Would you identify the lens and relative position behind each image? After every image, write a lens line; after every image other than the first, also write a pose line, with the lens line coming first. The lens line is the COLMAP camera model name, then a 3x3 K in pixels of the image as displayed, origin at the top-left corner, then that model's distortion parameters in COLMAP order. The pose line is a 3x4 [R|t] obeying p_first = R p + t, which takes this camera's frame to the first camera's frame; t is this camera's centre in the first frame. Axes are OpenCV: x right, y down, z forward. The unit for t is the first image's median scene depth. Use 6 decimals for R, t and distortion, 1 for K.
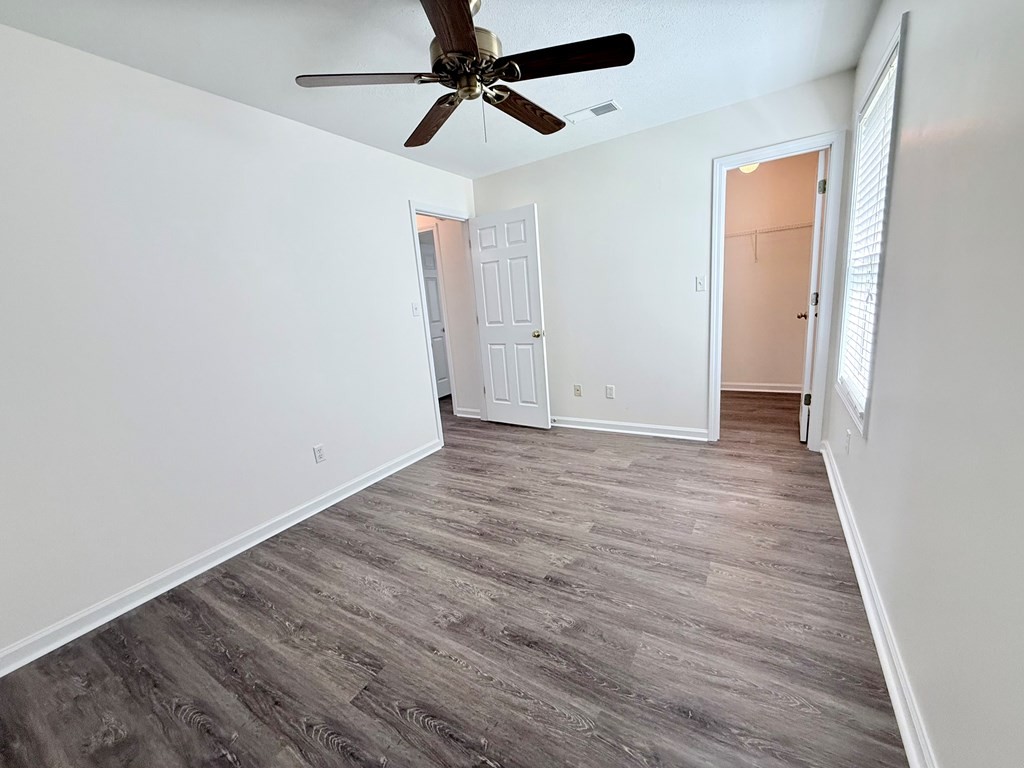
lens RADIAL K [[408.7, 0, 512.0], [0, 408.7, 384.0], [0, 0, 1]] dist [0.000745, -0.000135]
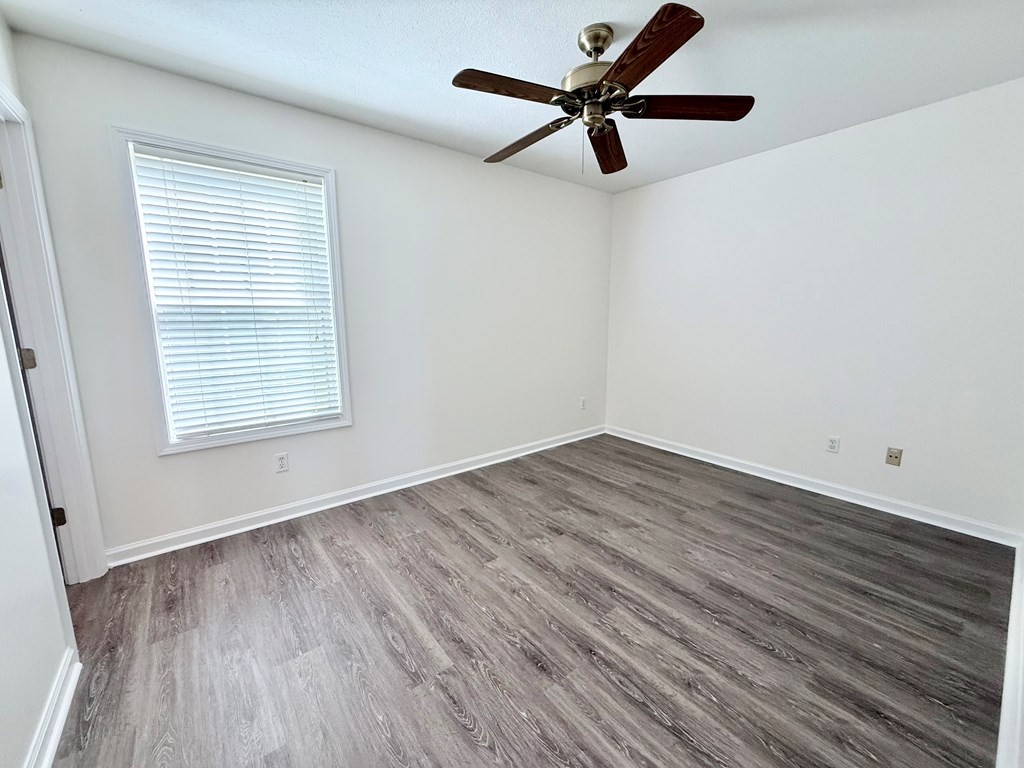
lens RADIAL K [[408.7, 0, 512.0], [0, 408.7, 384.0], [0, 0, 1]] dist [0.000745, -0.000135]
pose [[-0.934341, 0.030037, 0.355111, -0.196066], [0.152122, 0.934717, 0.321189, -0.325957], [-0.322281, 0.354121, -0.877914, 1.660981]]
